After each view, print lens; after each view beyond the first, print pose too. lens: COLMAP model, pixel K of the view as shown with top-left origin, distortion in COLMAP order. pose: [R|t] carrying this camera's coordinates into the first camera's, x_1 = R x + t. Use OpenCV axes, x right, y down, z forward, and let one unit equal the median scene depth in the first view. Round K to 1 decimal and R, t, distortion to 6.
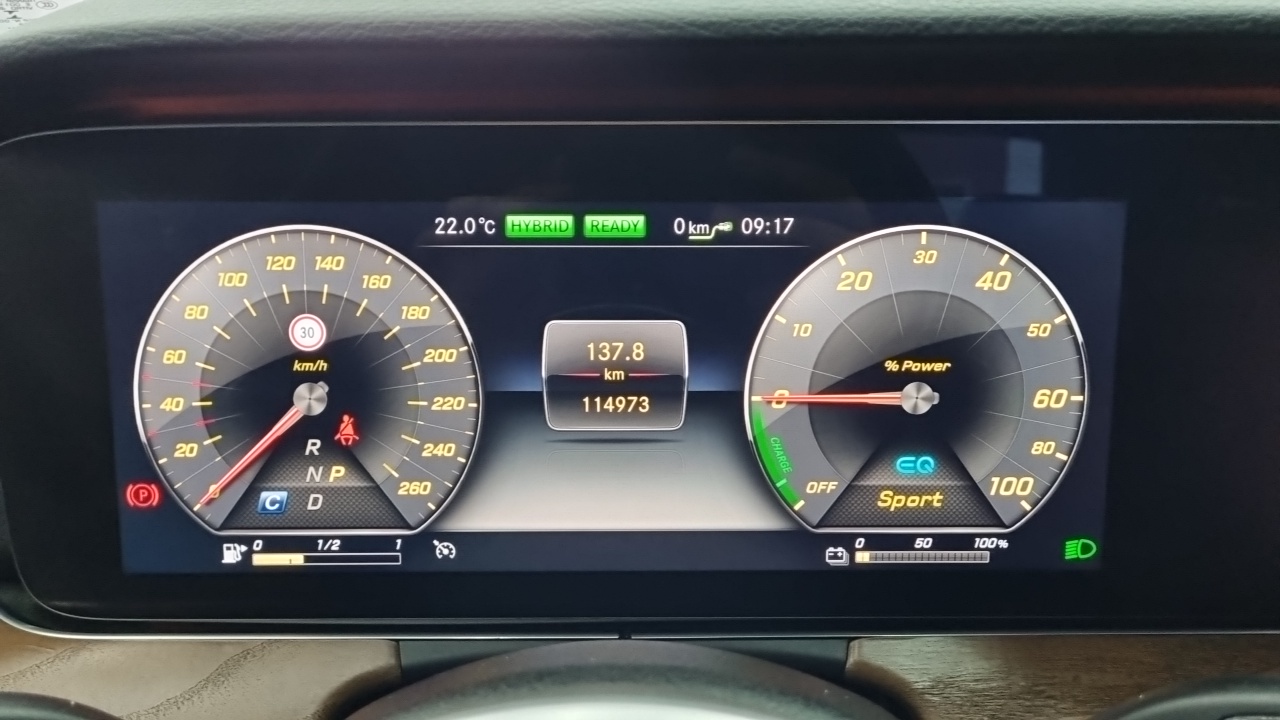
lens RADIAL K [[970.6, 0, 637.0], [0, 970.6, 359.9], [0, 0, 1]] dist [0.001663, -0.013352]
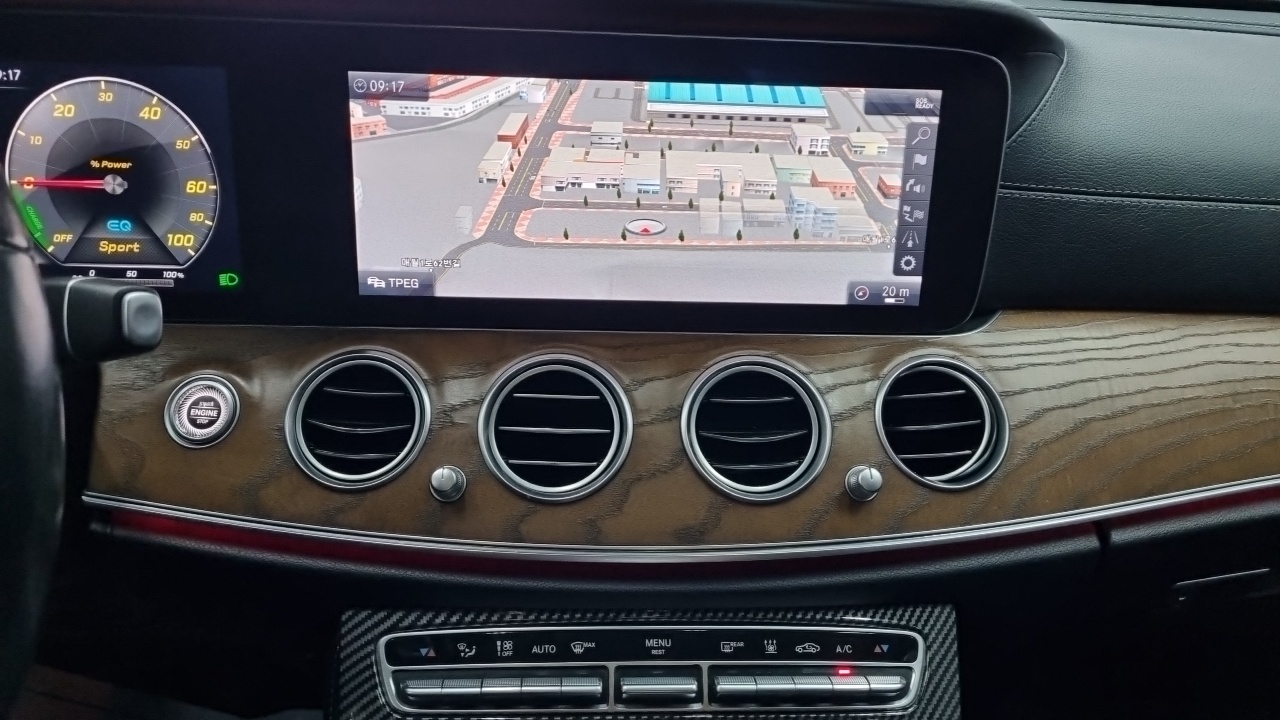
lens RADIAL K [[970.6, 0, 637.0], [0, 970.6, 359.9], [0, 0, 1]] dist [0.001663, -0.013352]
pose [[0.997480, 0.016113, 0.069097, 1.070575], [-0.025073, 0.991088, 0.130831, 0.097387], [-0.066373, -0.132234, 0.988994, -0.740980]]
